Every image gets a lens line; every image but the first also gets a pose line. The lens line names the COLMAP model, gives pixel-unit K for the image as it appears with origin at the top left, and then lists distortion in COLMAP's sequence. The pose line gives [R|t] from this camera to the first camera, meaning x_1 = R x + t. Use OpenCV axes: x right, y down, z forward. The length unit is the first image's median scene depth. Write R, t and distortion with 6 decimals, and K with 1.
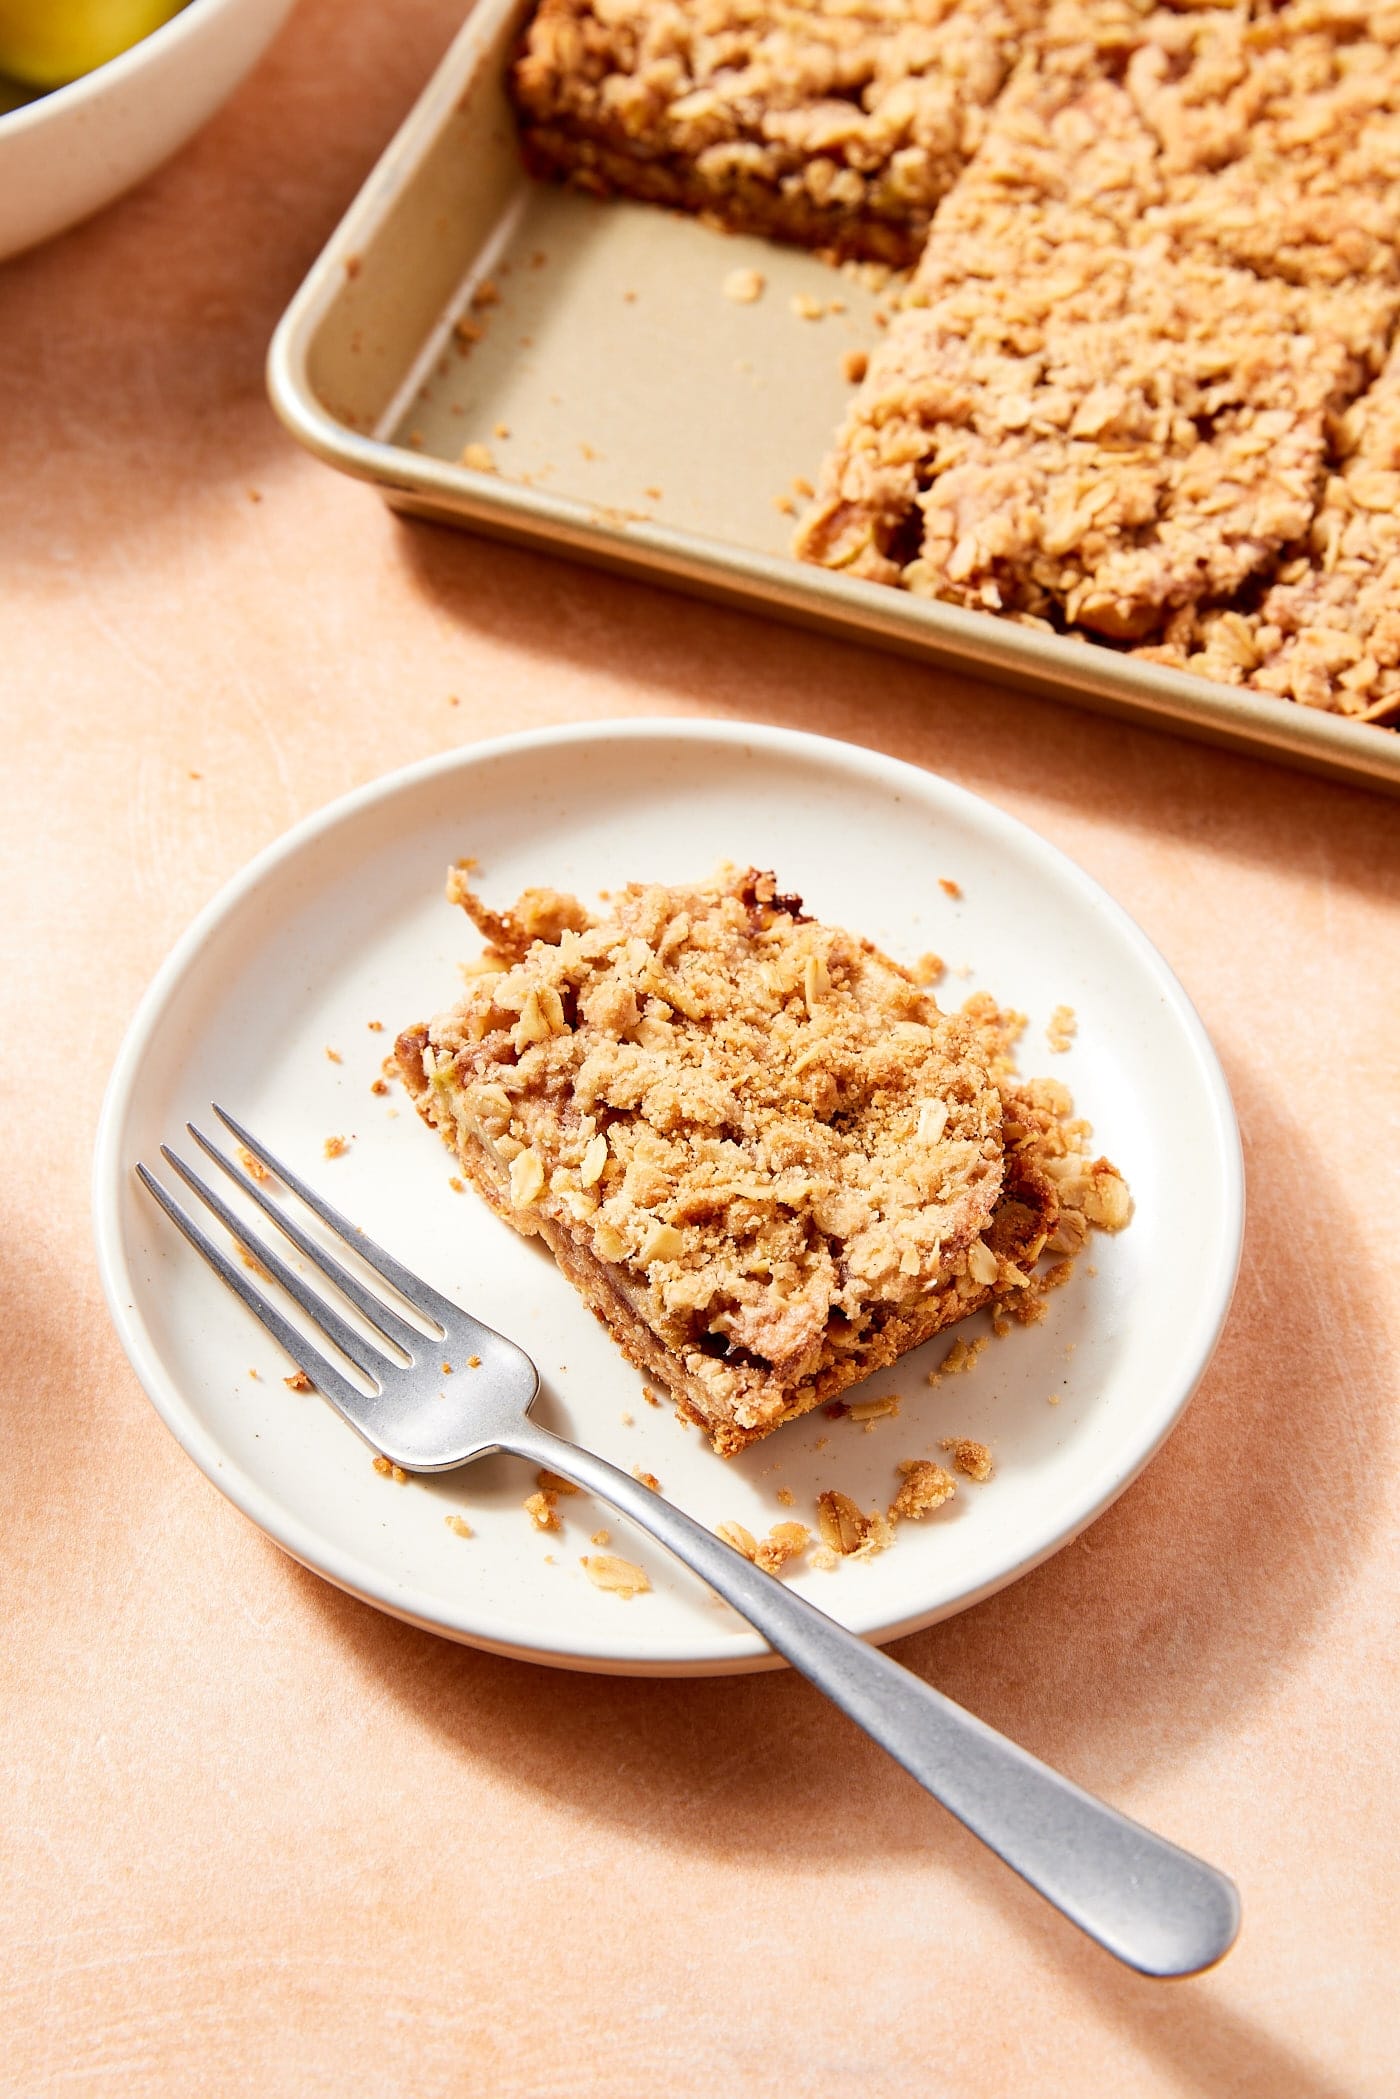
lens RADIAL K [[3746.9, 0, 700.0], [0, 3746.9, 1049.5], [0, 0, 1]] dist [-0.219342, 0.167485]
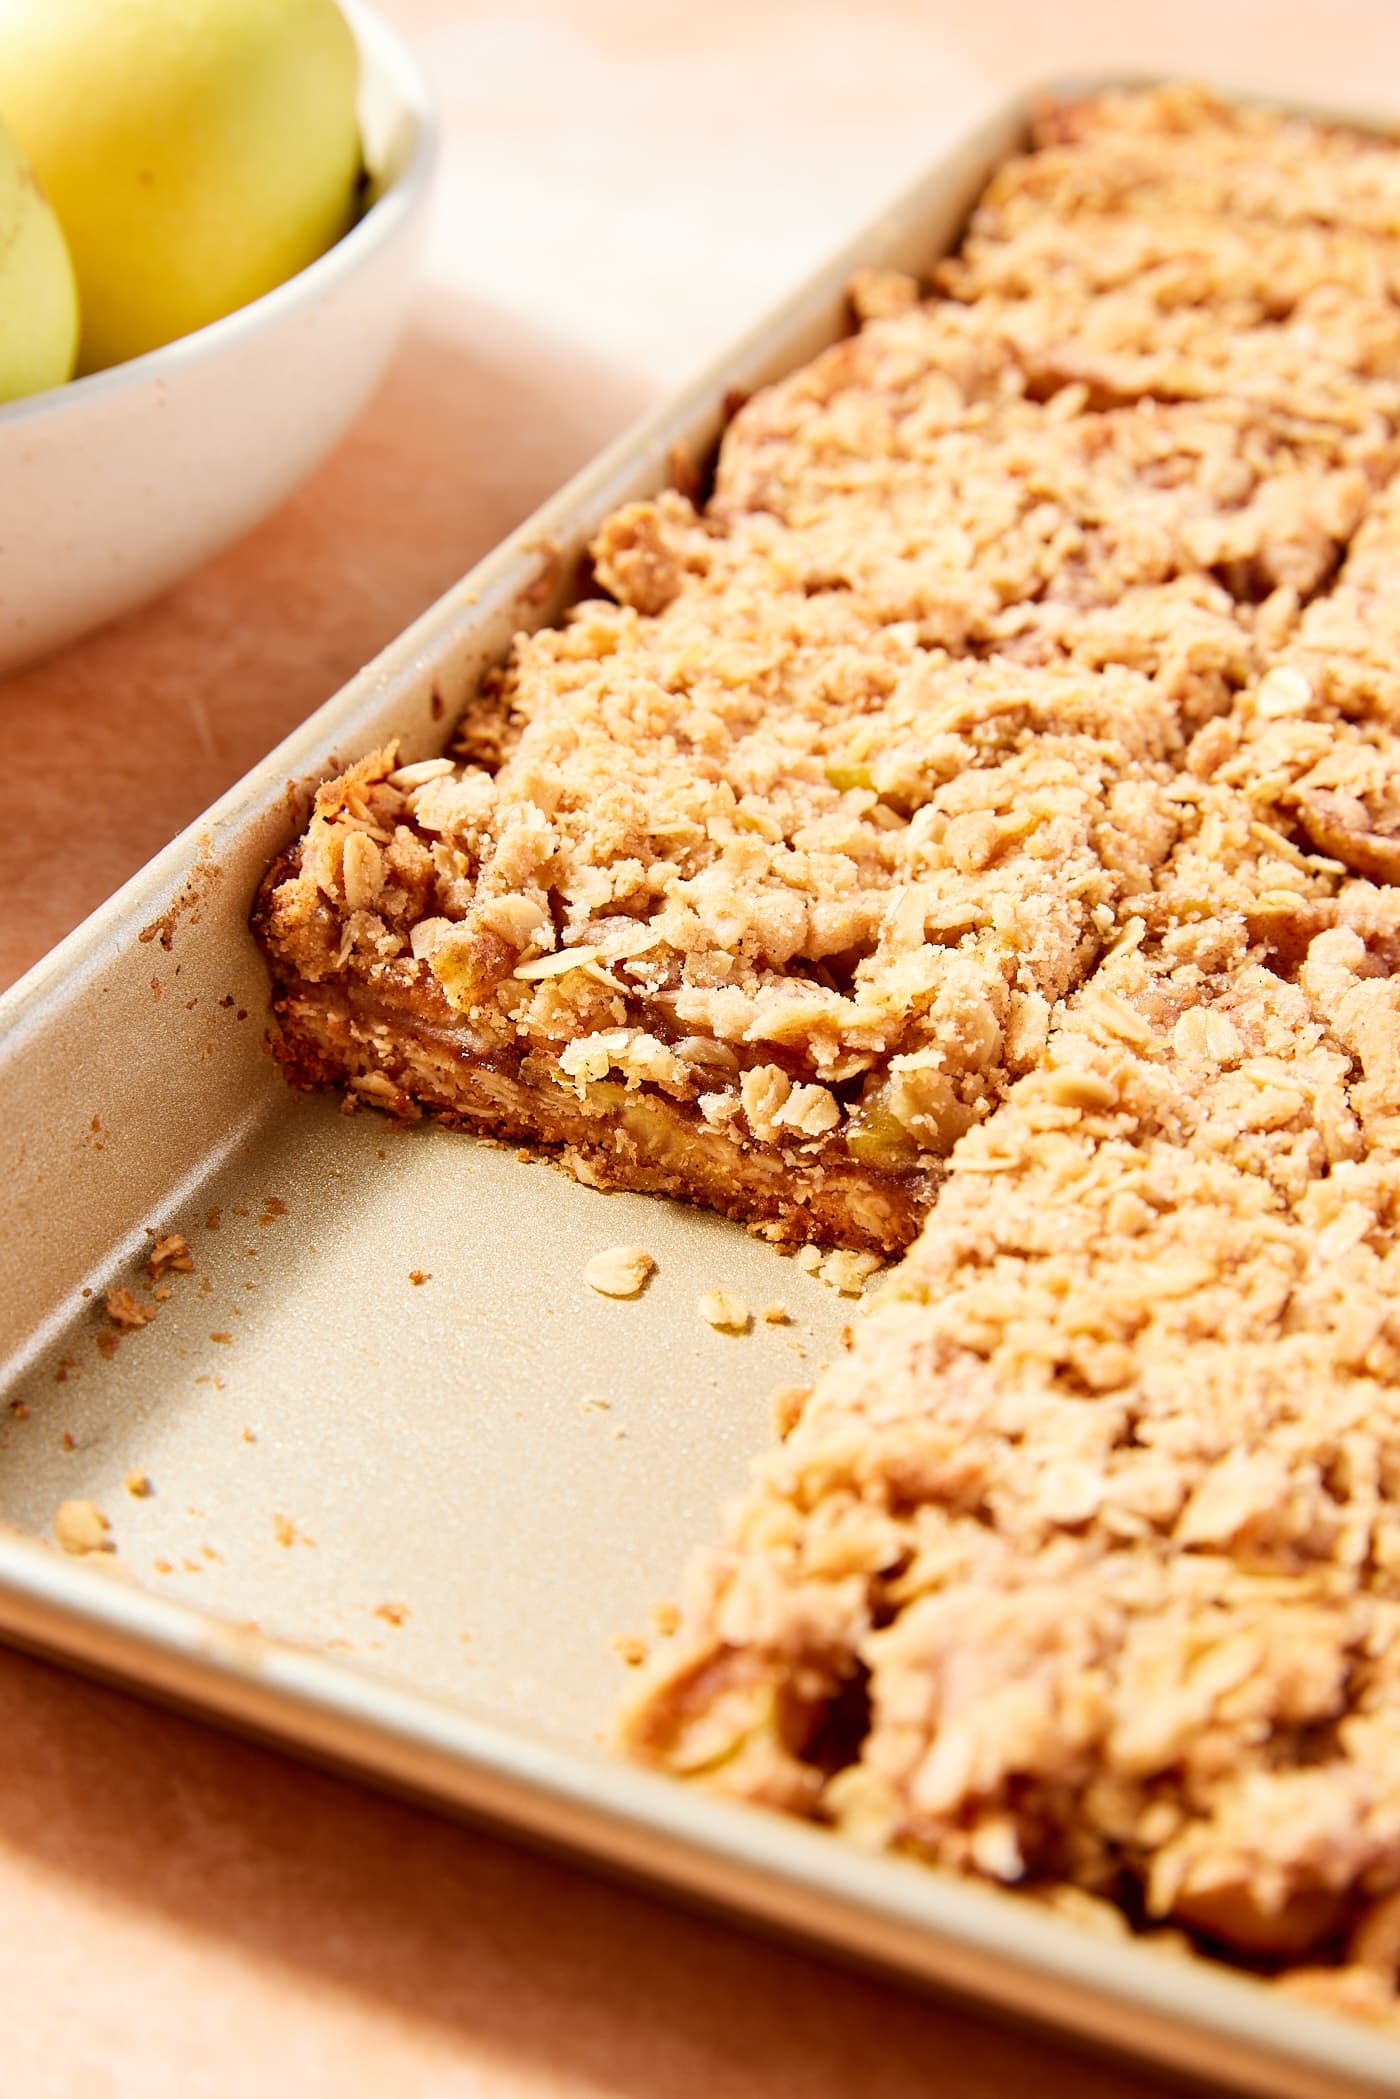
lens RADIAL K [[3746.9, 0, 700.0], [0, 3746.9, 1049.5], [0, 0, 1]] dist [-0.219342, 0.167485]
pose [[0.997257, 0.062682, -0.039373, 0.049374], [-0.071979, 0.945278, -0.318227, -0.060907], [0.017271, 0.320188, 0.947197, 0.485486]]
